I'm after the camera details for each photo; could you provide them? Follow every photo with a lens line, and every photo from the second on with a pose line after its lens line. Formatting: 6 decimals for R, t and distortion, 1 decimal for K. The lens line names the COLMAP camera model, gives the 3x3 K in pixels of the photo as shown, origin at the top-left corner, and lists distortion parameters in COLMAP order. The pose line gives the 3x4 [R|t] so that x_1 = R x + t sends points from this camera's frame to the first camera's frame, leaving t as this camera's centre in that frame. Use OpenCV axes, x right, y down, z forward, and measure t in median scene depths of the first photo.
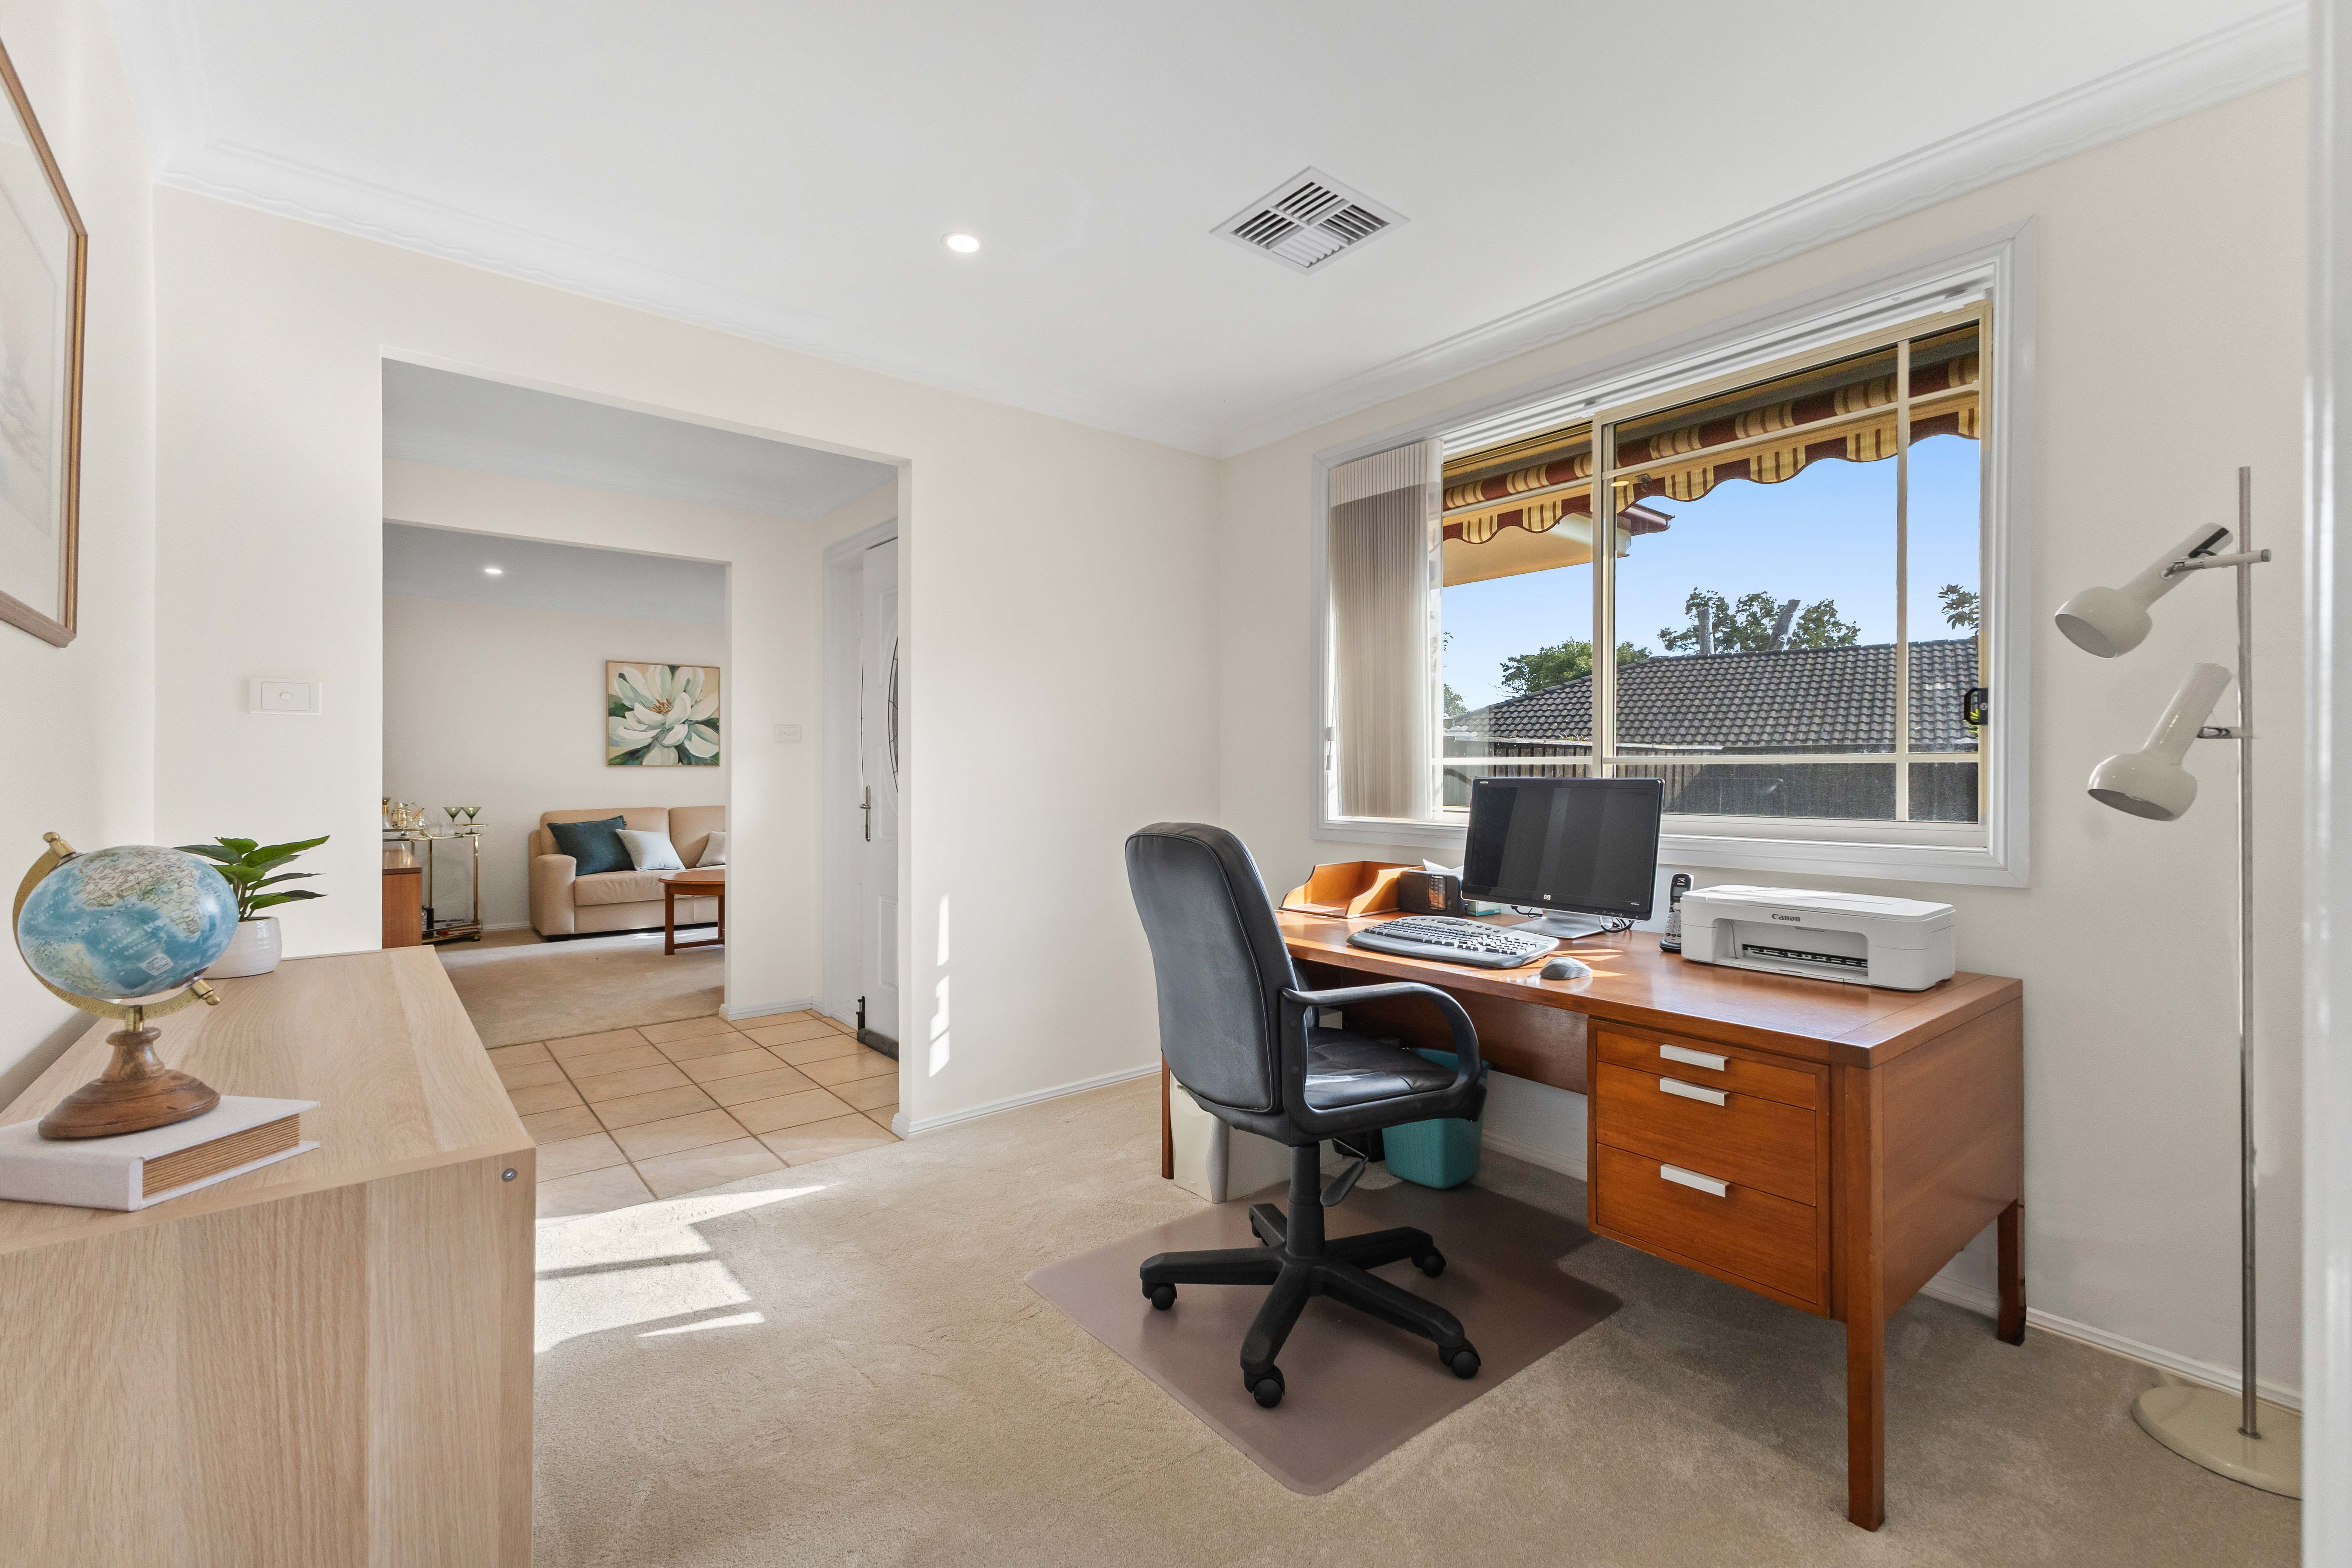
lens RADIAL K [[1029.4, 0, 1184.6], [0, 1029.4, 787.3], [0, 0, 1]] dist [-0.000342, 0.000021]
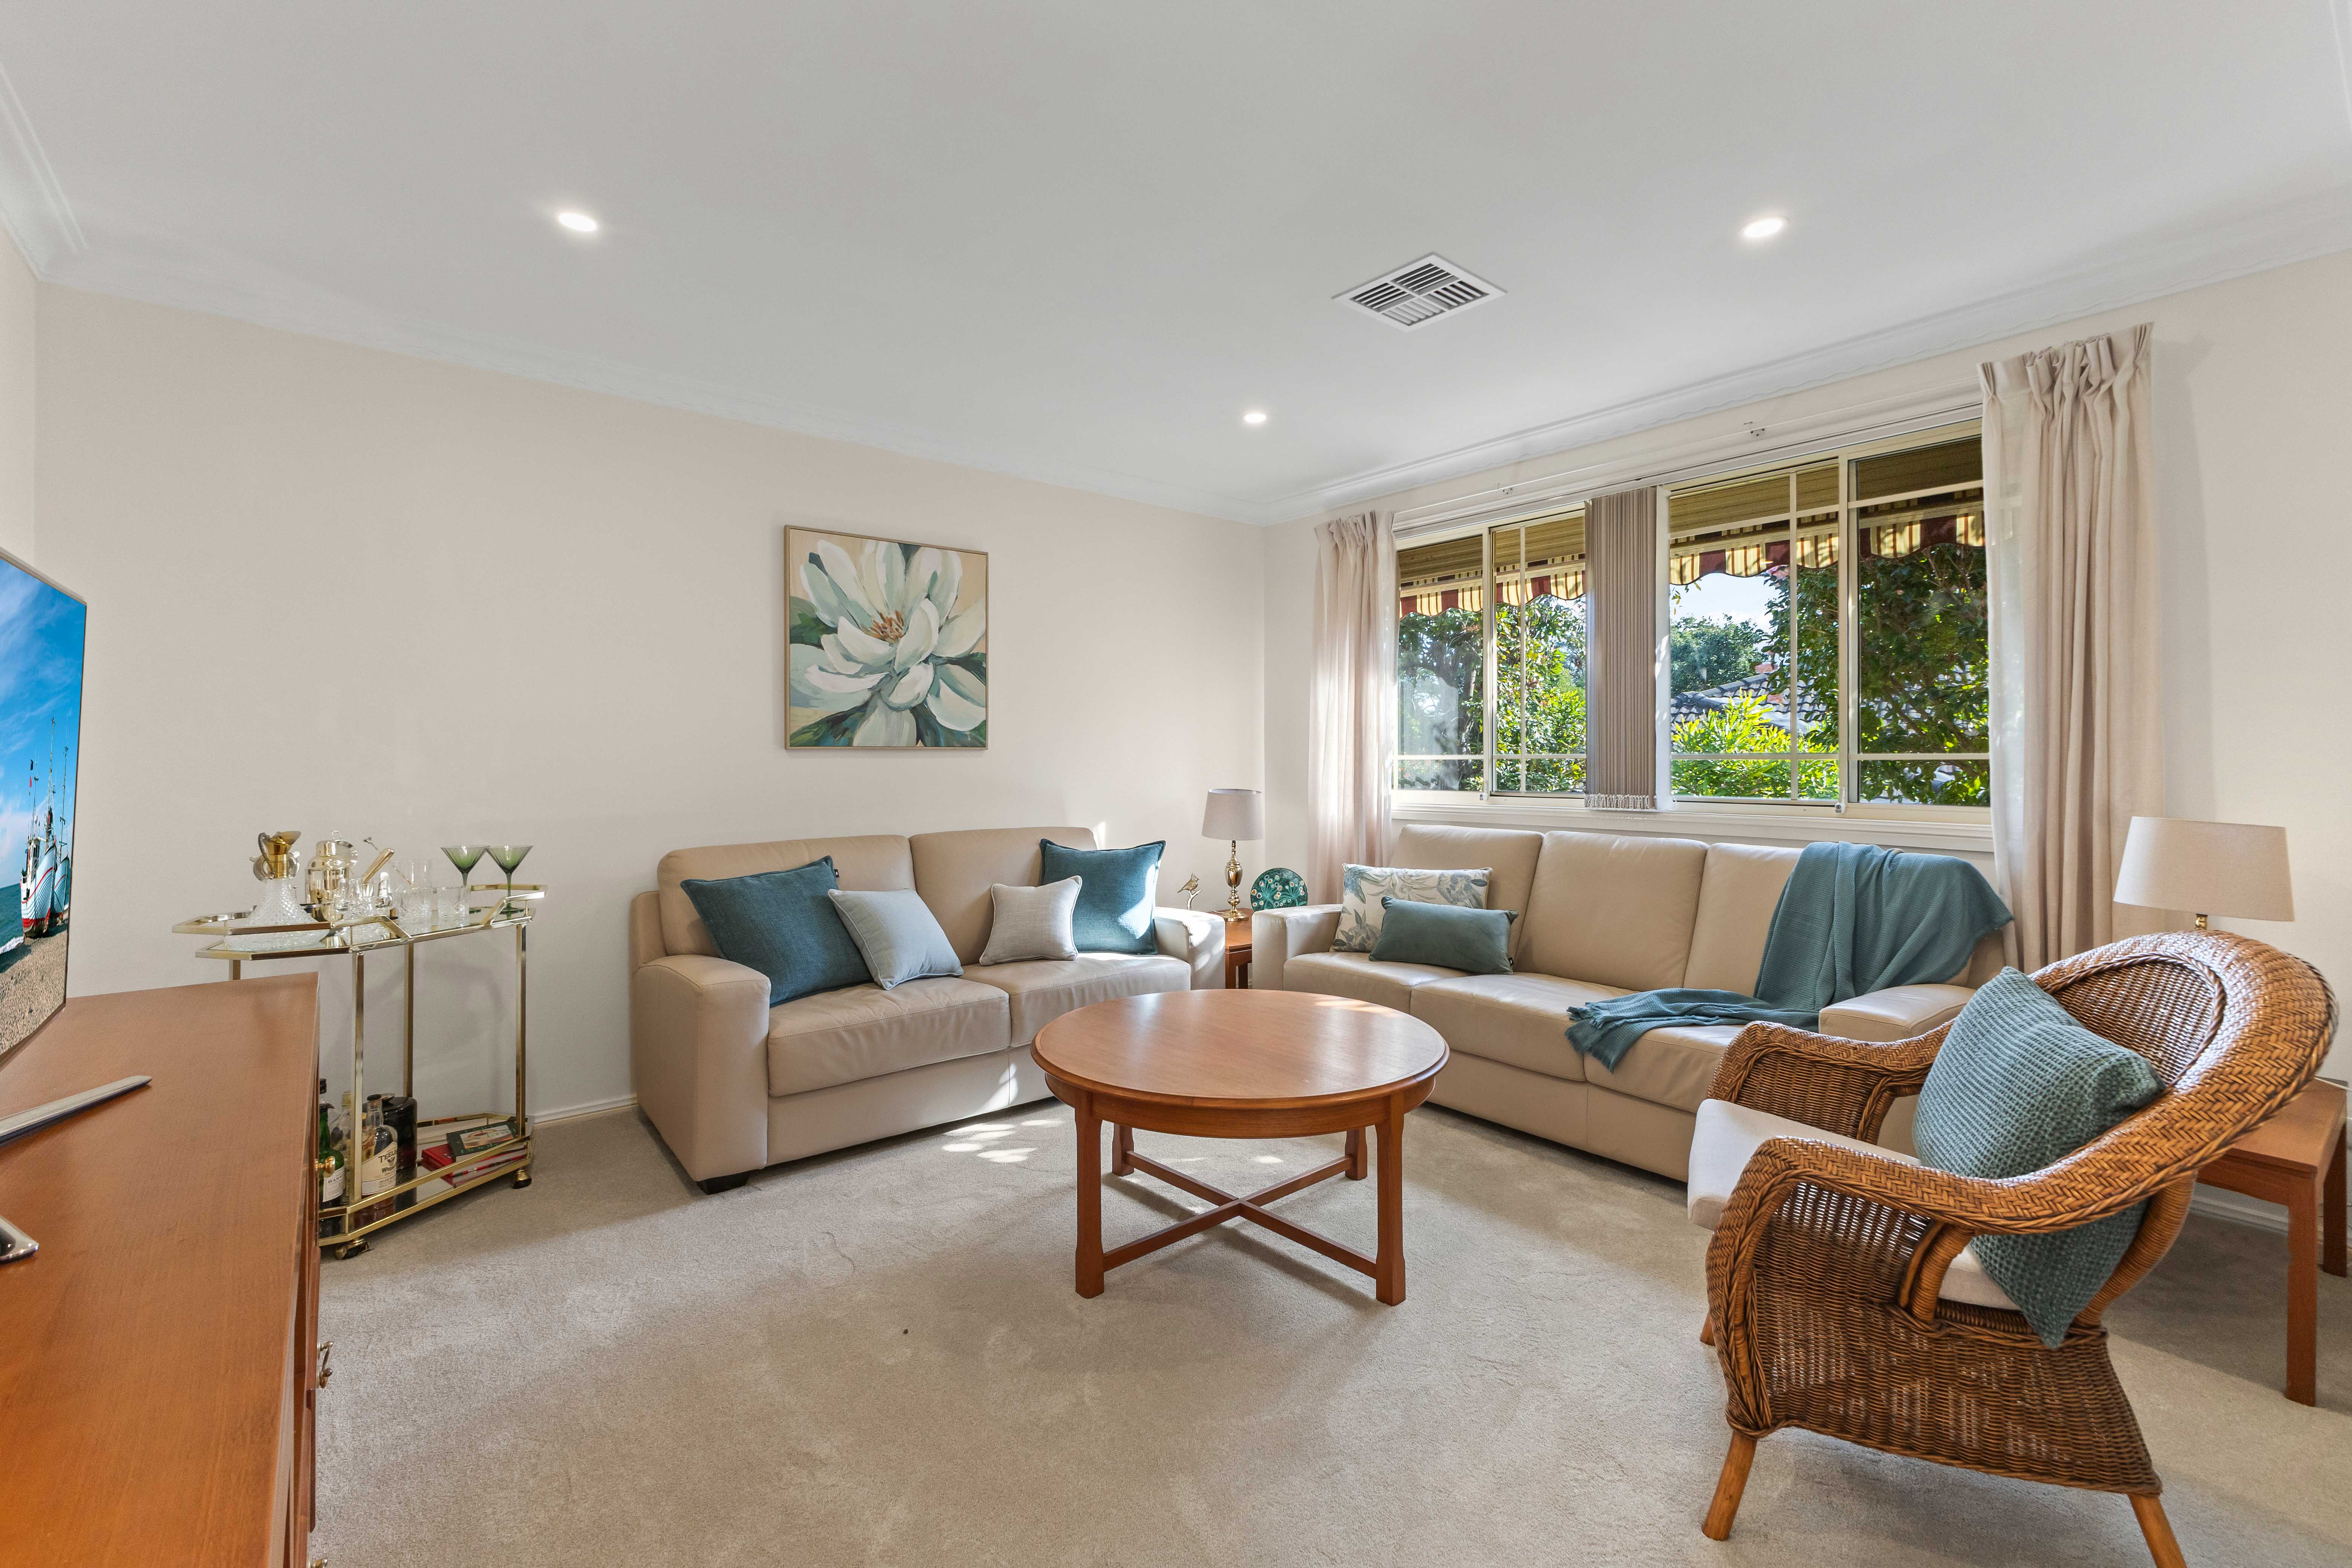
lens RADIAL K [[1029.4, 0, 1167.9], [0, 1029.4, 765.0], [0, 0, 1]] dist [-0.000342, 0.000021]
pose [[0.999986, 0.000626, -0.005262, -0.379208], [-0.000658, 0.999981, -0.006129, -0.010164], [0.005259, 0.006132, 0.999967, 0.522888]]
